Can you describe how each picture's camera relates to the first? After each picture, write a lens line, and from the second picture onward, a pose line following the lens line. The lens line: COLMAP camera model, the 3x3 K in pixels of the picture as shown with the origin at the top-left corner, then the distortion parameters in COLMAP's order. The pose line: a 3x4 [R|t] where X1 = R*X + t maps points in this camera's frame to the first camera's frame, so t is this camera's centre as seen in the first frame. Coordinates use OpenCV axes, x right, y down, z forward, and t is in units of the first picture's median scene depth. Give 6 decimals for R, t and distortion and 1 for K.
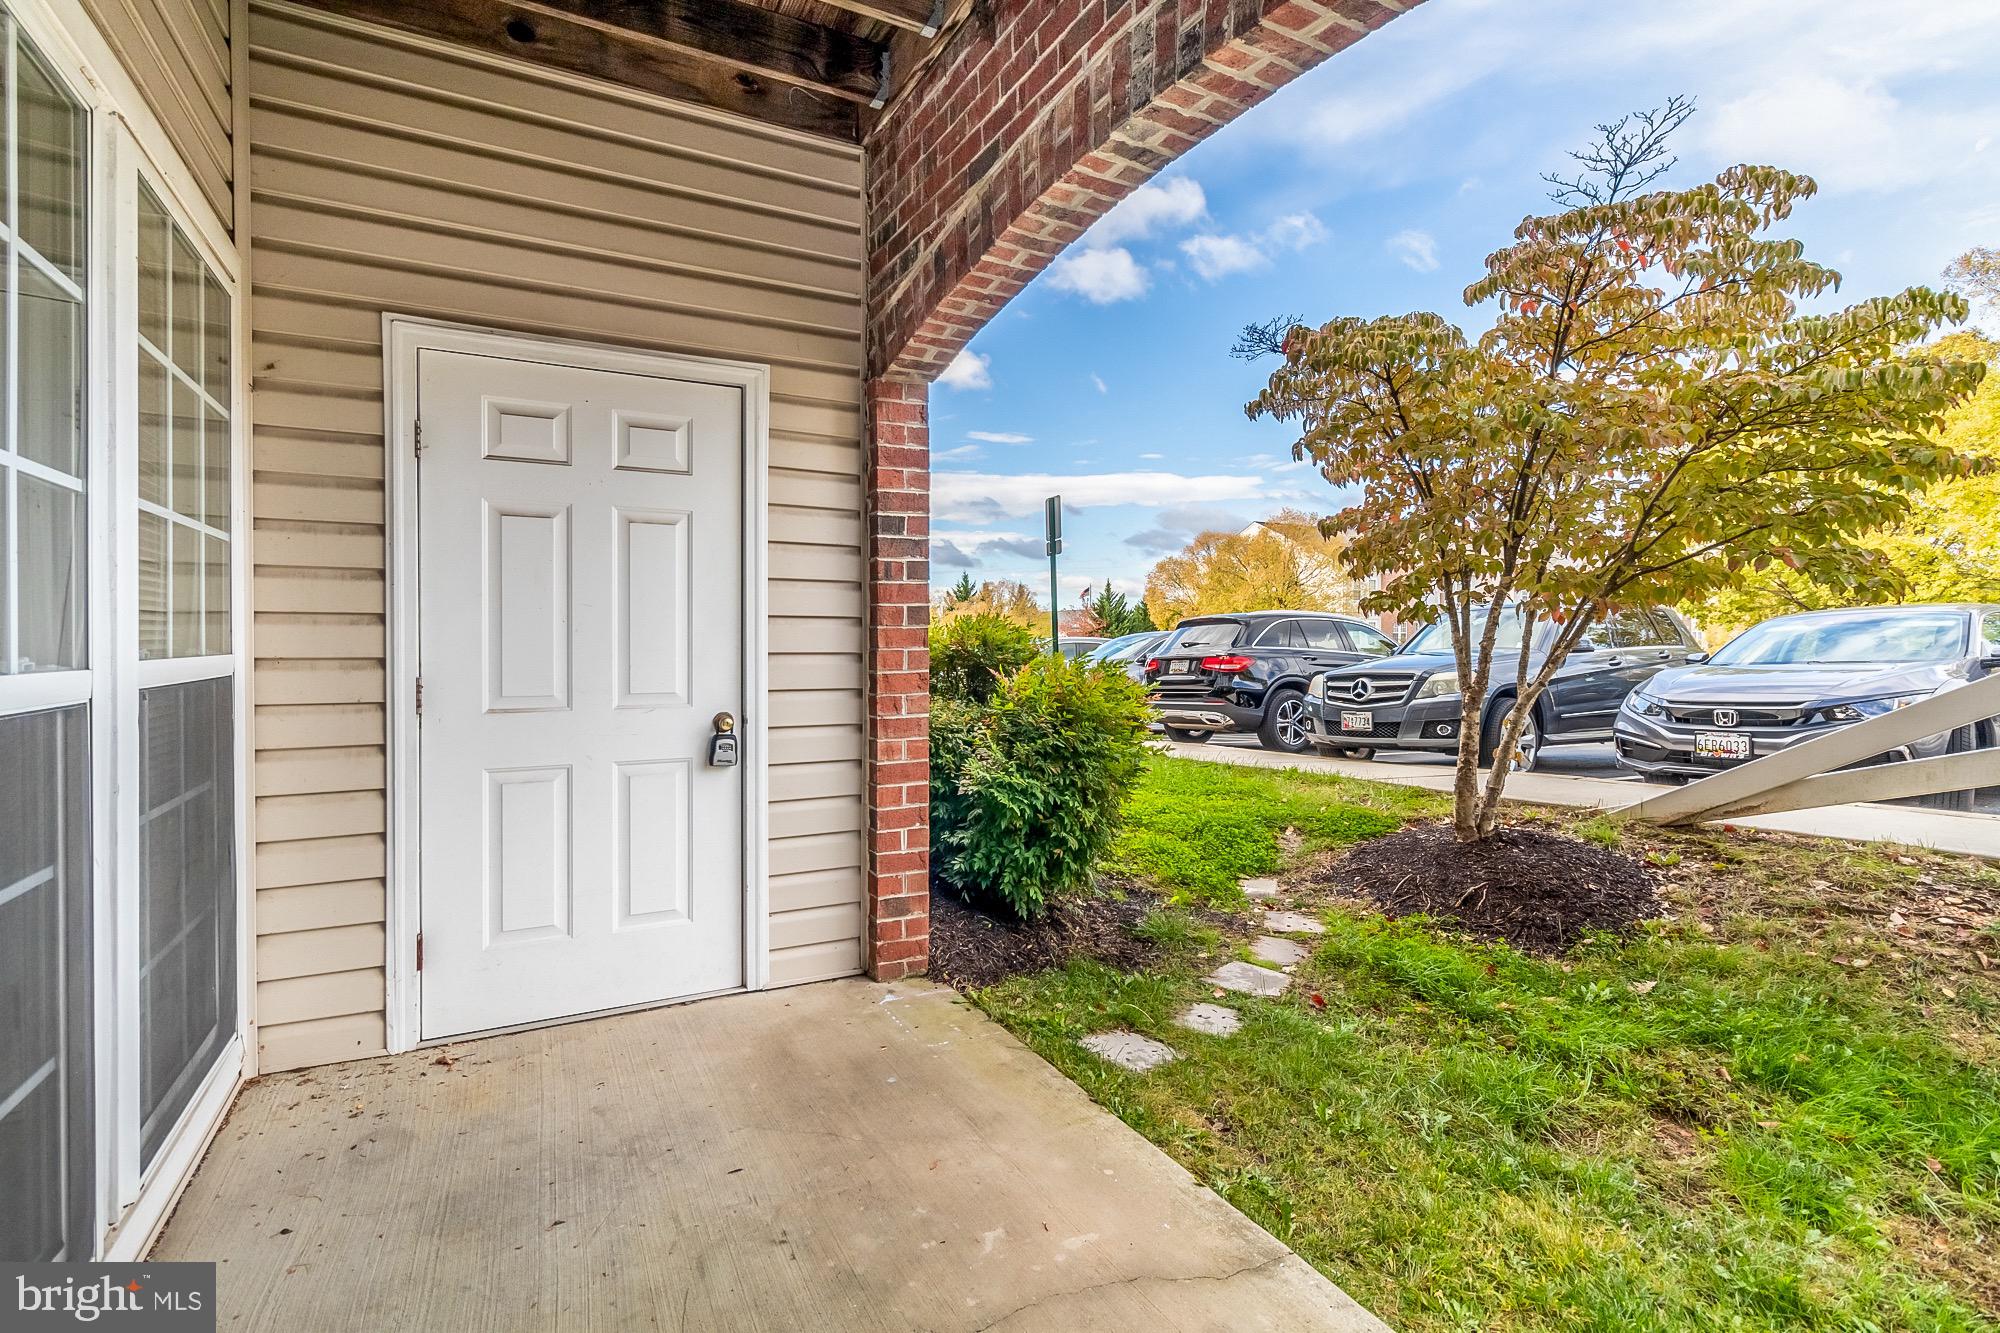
lens RADIAL K [[935.4, 0, 998.5], [0, 935.4, 648.6], [0, 0, 1]] dist [0.000391, 0.000575]
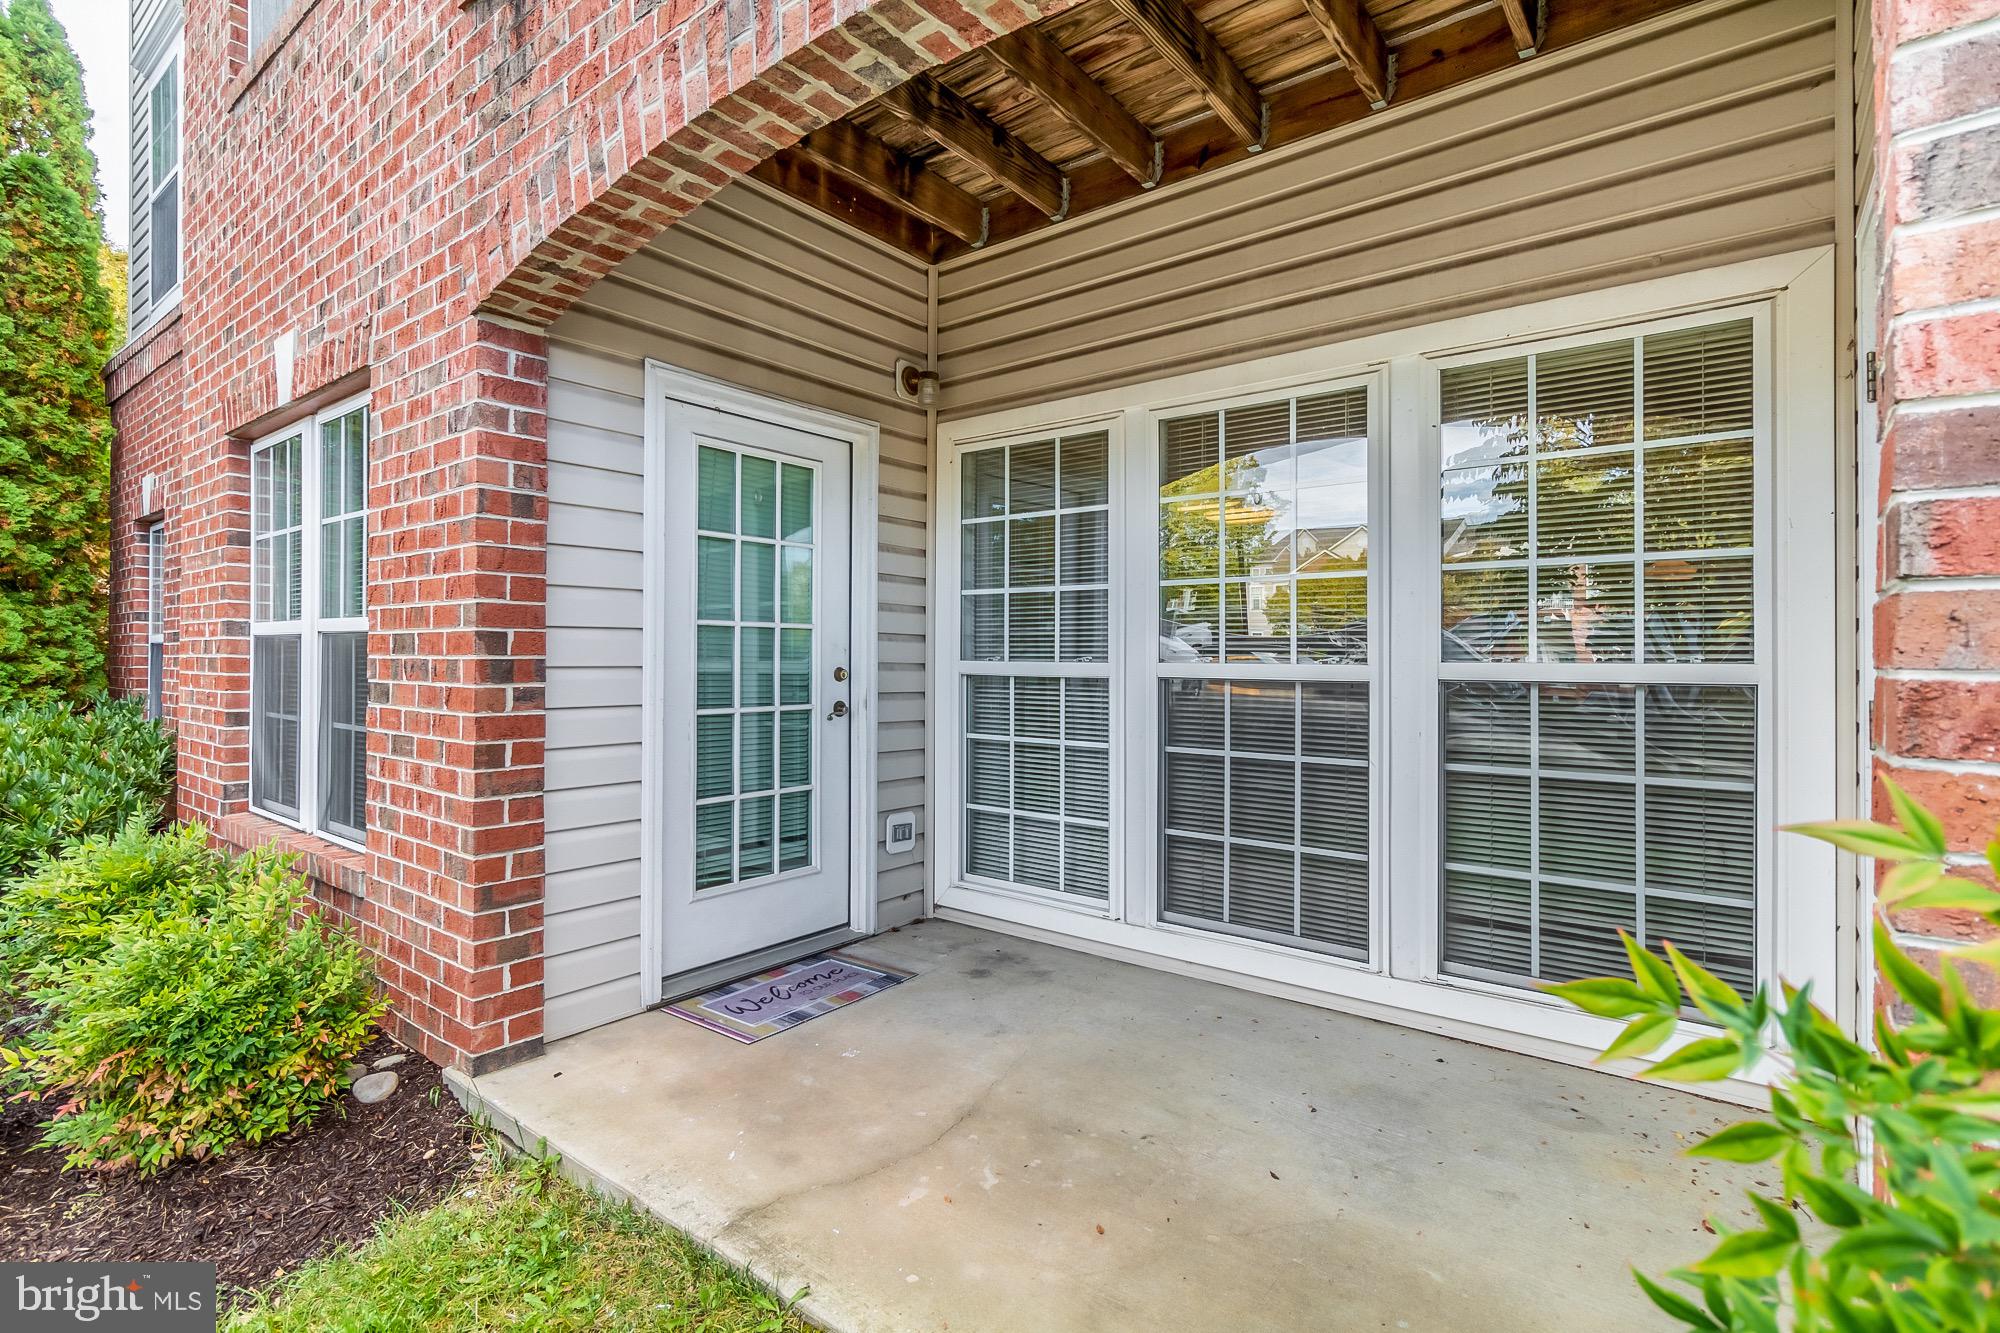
lens RADIAL K [[935.4, 0, 980.6], [0, 935.4, 658.2], [0, 0, 1]] dist [0.000391, 0.000575]
pose [[-0.919991, -0.001981, -0.391935, 0.424414], [-0.008133, 0.999868, 0.014036, -0.003975], [0.391856, 0.016101, -0.919886, 1.940733]]
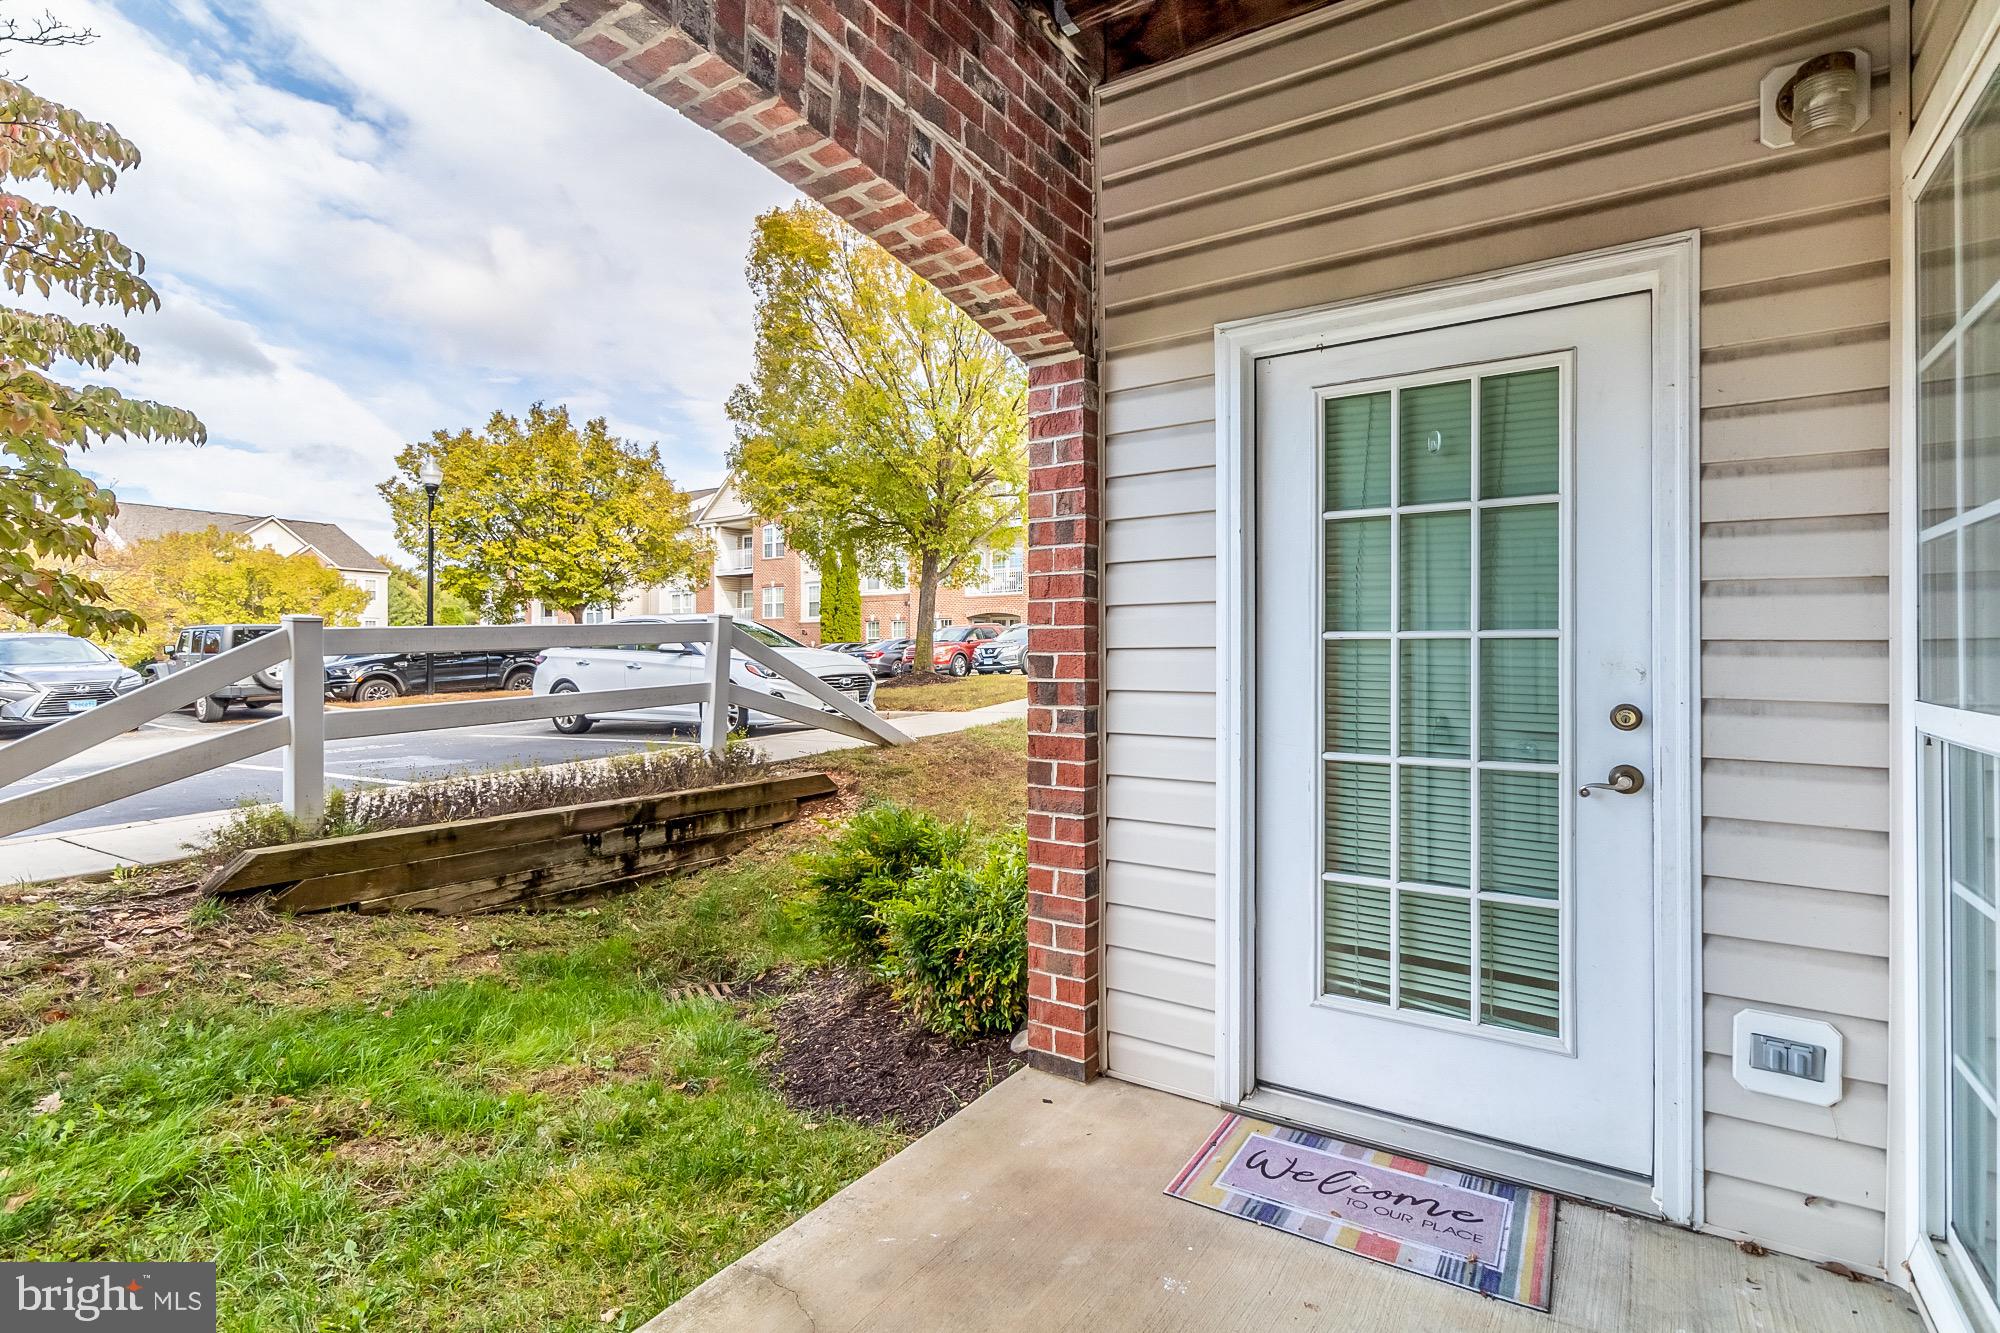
lens RADIAL K [[935.4, 0, 980.1], [0, 935.4, 660.0], [0, 0, 1]] dist [0.000391, 0.000575]
pose [[-0.480956, 0.001421, 0.876744, -0.695667], [0.010221, 0.999940, 0.003987, -0.018601], [-0.876685, 0.010879, -0.480942, 1.178947]]
